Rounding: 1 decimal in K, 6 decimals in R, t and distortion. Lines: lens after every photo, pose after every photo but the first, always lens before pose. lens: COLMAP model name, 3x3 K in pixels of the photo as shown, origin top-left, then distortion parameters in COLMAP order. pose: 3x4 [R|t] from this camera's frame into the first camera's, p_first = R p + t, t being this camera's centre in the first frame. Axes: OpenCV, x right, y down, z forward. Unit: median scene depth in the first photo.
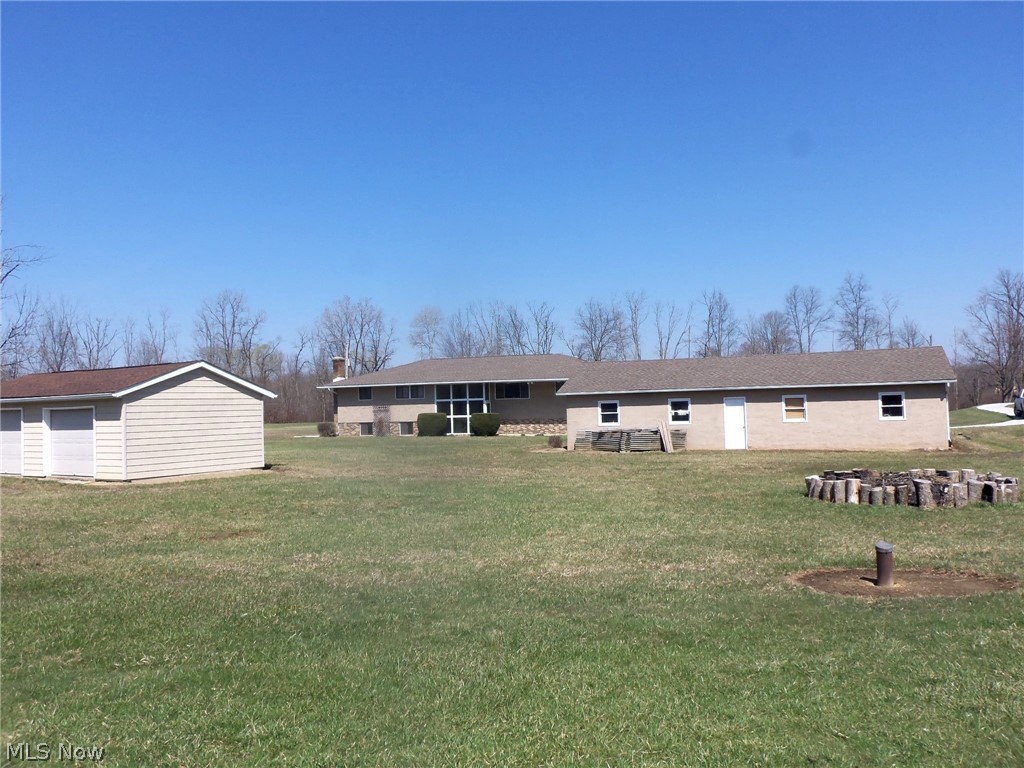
lens RADIAL K [[842.3, 0, 512.0], [0, 842.3, 384.0], [0, 0, 1]] dist [0.011495, 0.004625]
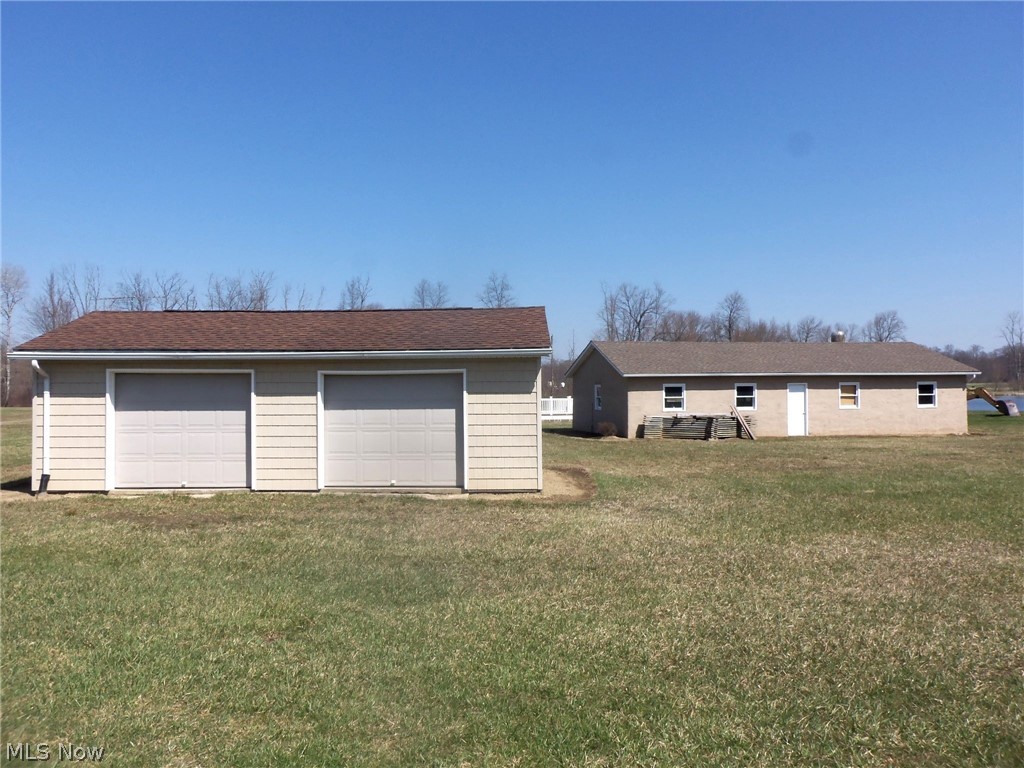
lens RADIAL K [[842.3, 0, 512.0], [0, 842.3, 384.0], [0, 0, 1]] dist [0.011495, 0.004625]
pose [[0.858952, 0.023687, 0.511509, -0.533518], [-0.029512, 0.999559, 0.003271, 0.023382], [-0.511206, -0.017905, 0.859272, 0.322935]]
